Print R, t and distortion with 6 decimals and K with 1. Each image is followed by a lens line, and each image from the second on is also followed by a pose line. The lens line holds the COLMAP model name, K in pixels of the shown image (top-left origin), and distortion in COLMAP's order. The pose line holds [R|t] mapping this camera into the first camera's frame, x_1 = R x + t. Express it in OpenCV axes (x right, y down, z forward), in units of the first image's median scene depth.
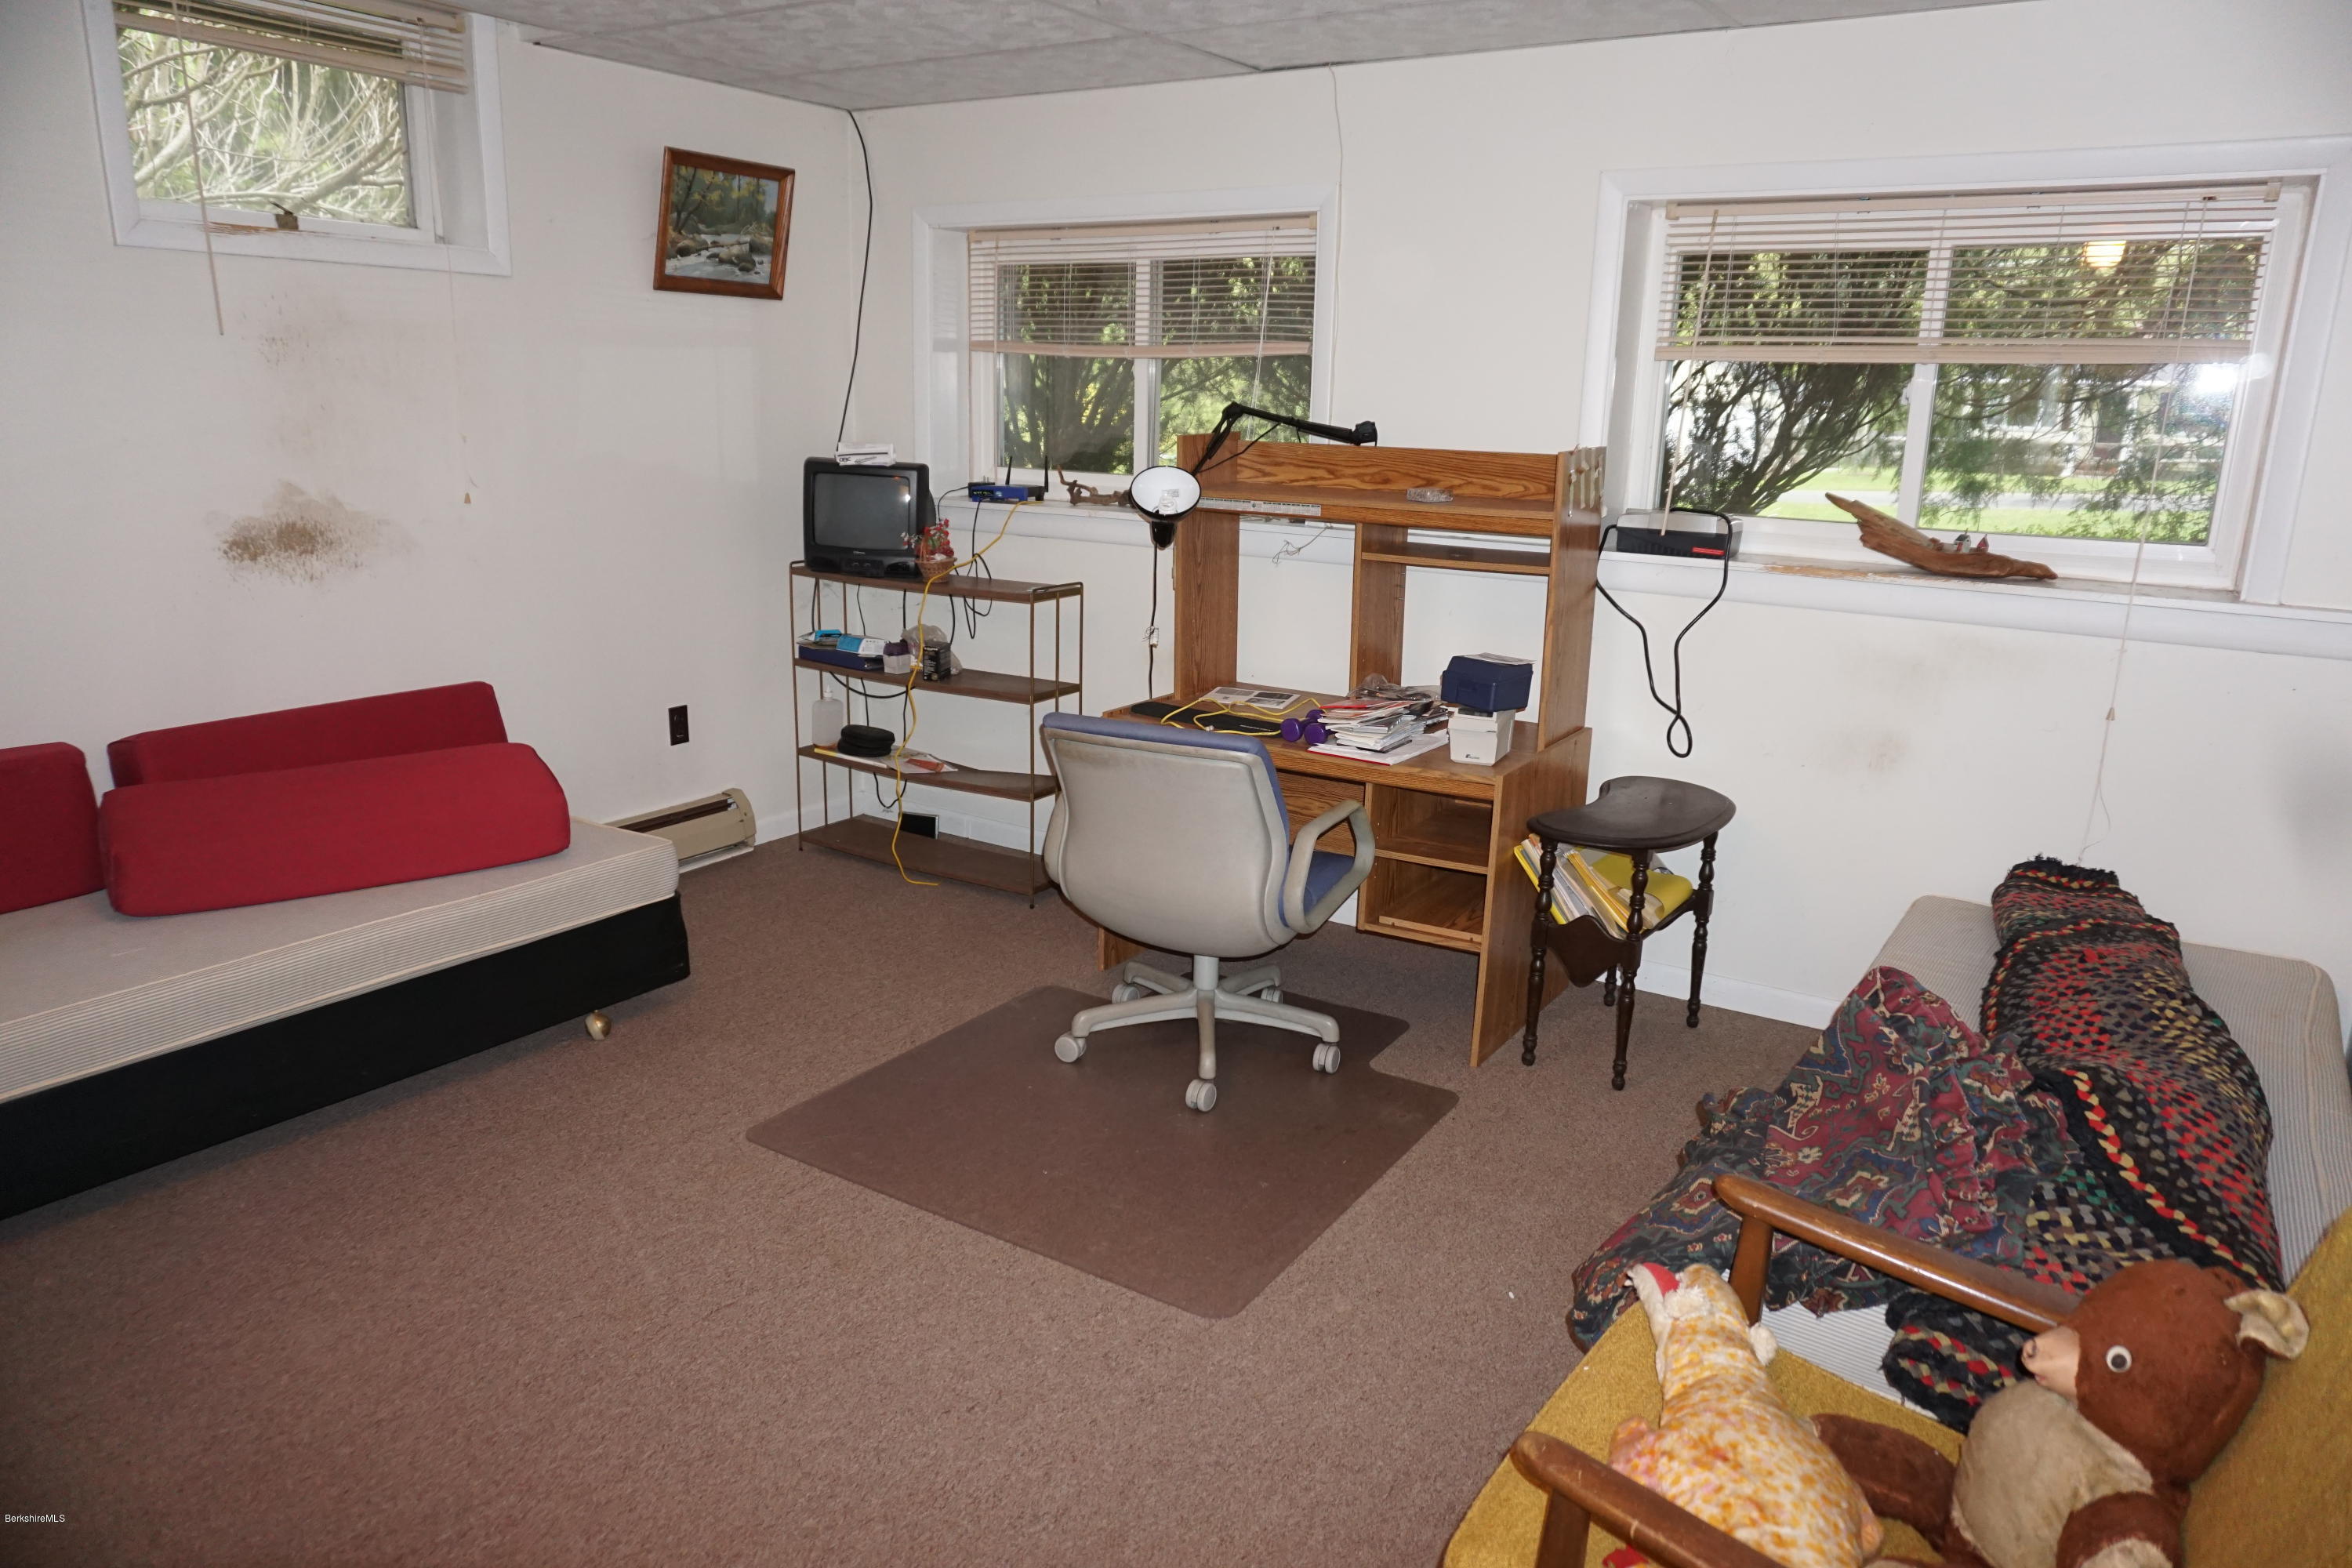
lens RADIAL K [[1564.6, 0, 1176.6], [0, 1564.6, 786.1], [0, 0, 1]] dist [-0.007048, -0.001955]
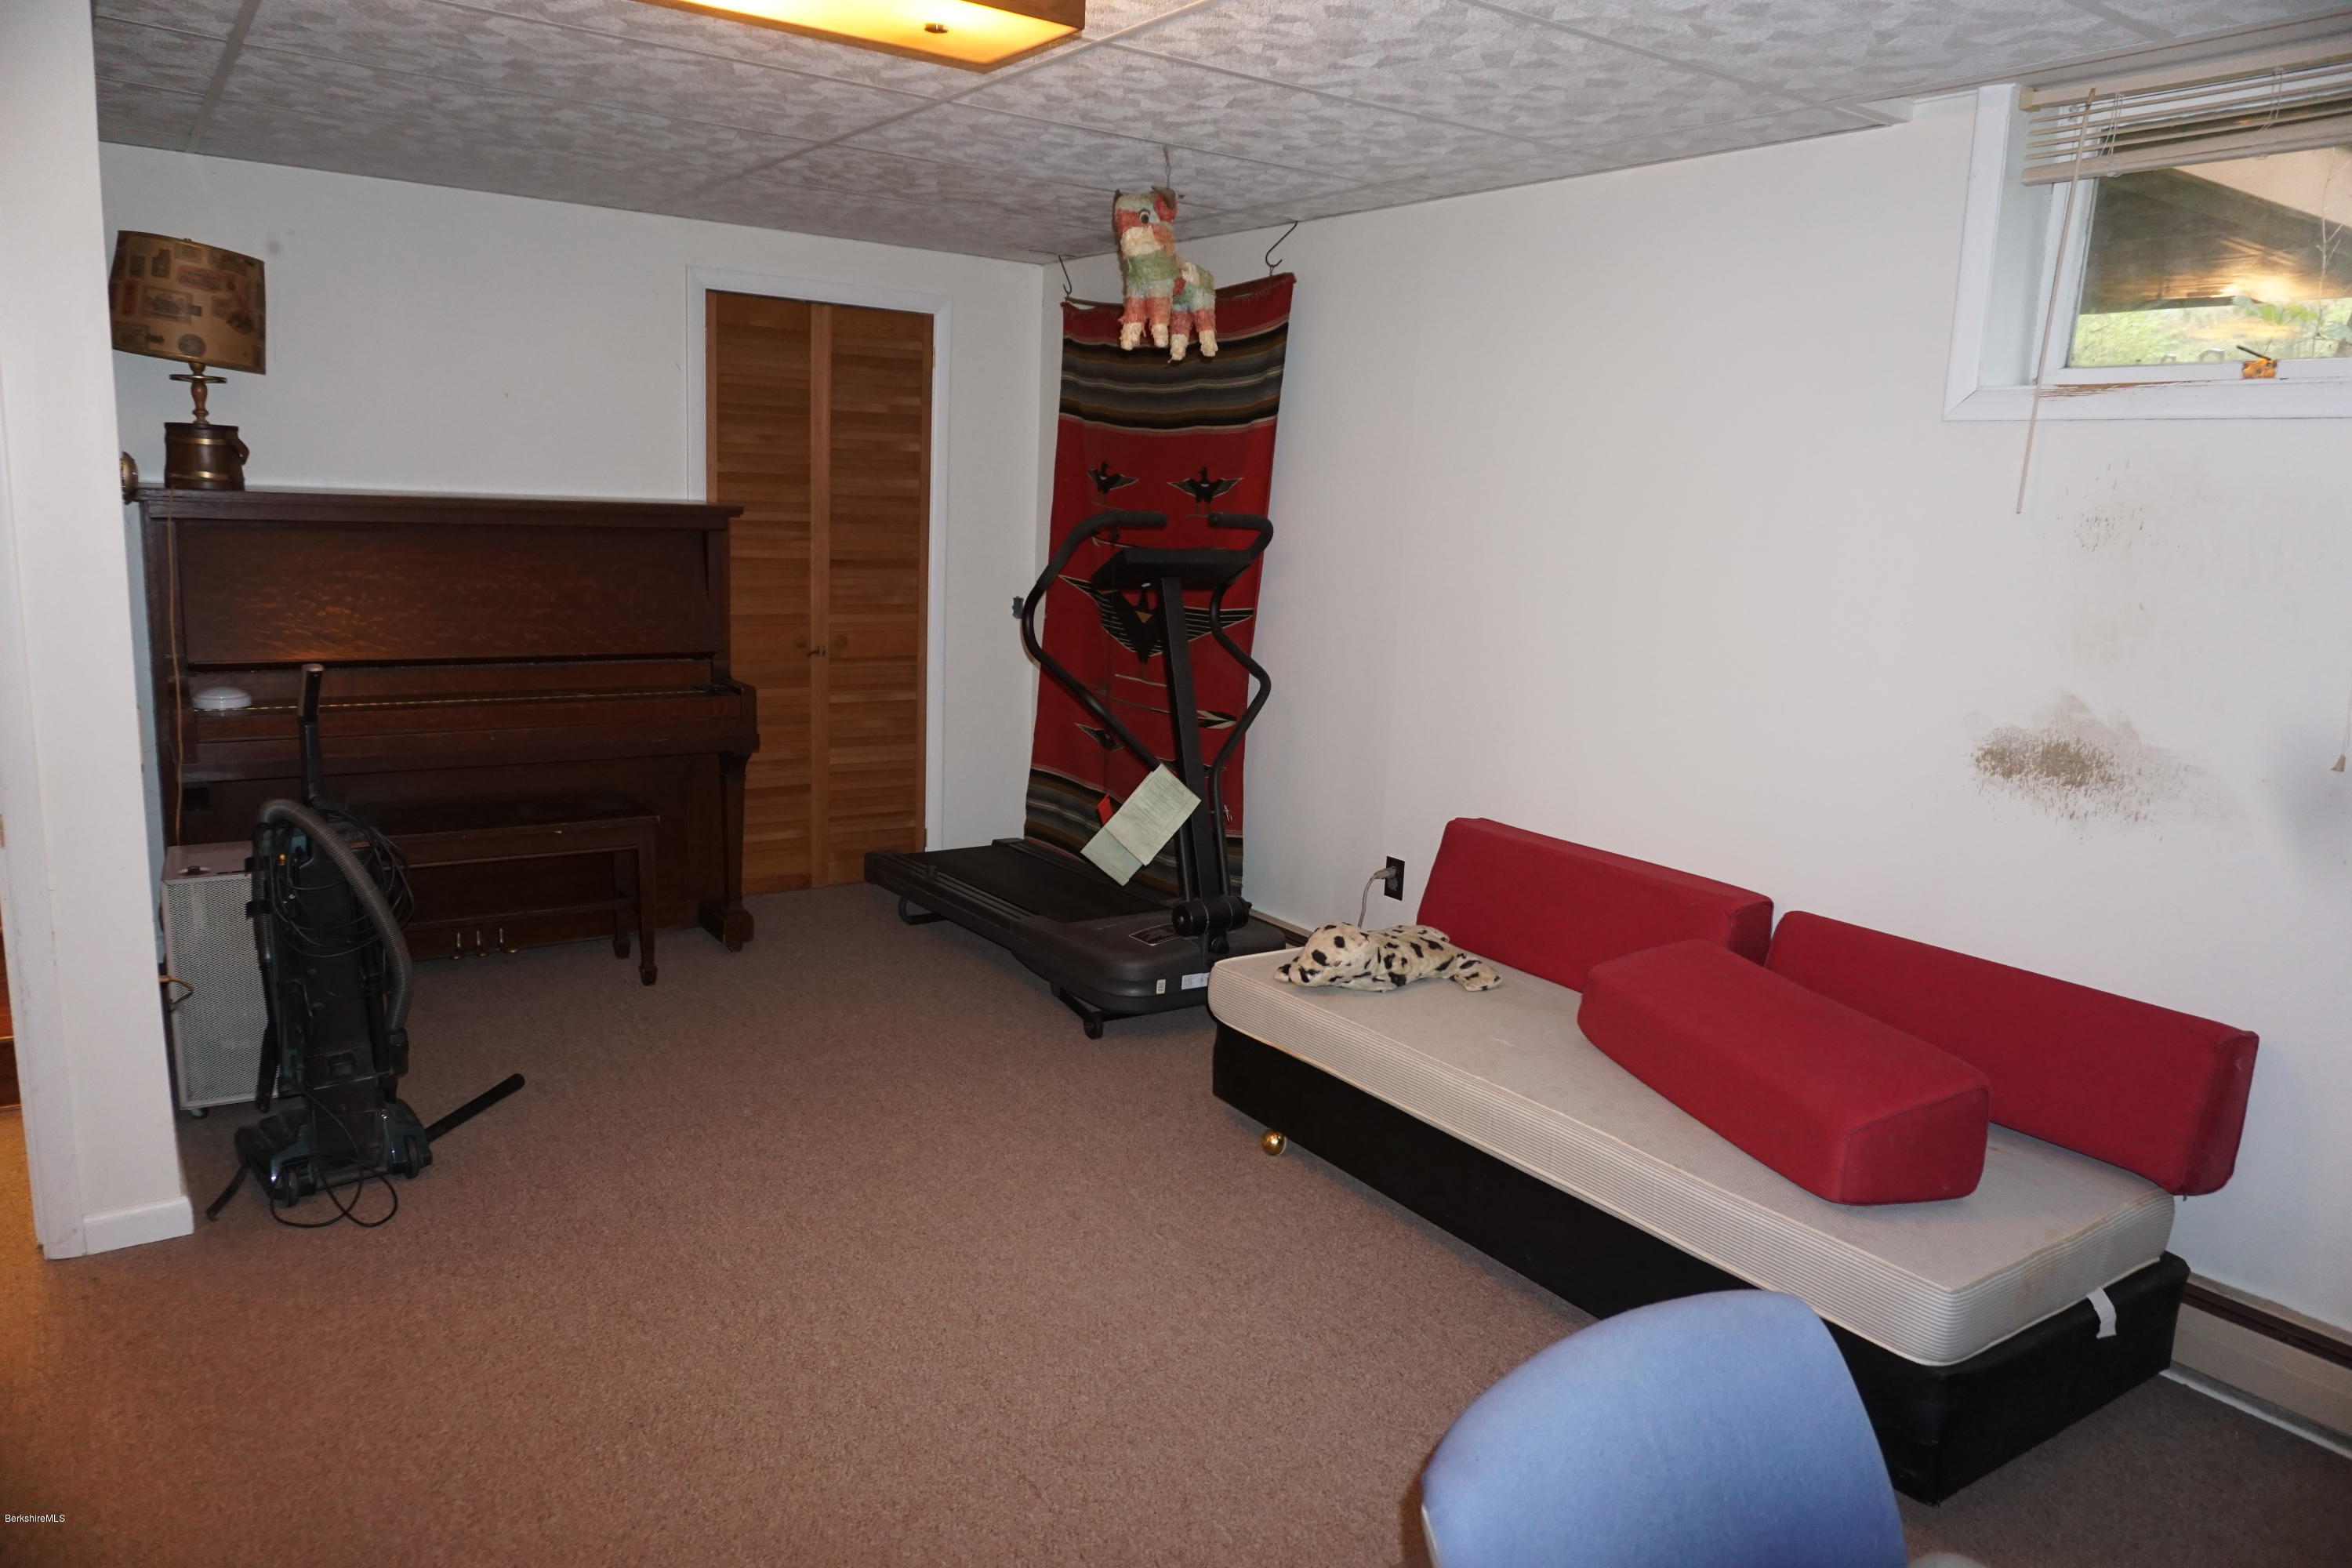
lens RADIAL K [[1564.6, 0, 1176.9], [0, 1564.6, 782.3], [0, 0, 1]] dist [-0.007048, -0.001955]
pose [[-0.376265, 0.136605, -0.916386, 0.341147], [-0.268020, 0.930735, 0.248792, -0.228301], [0.886899, 0.339222, -0.313590, 0.857417]]
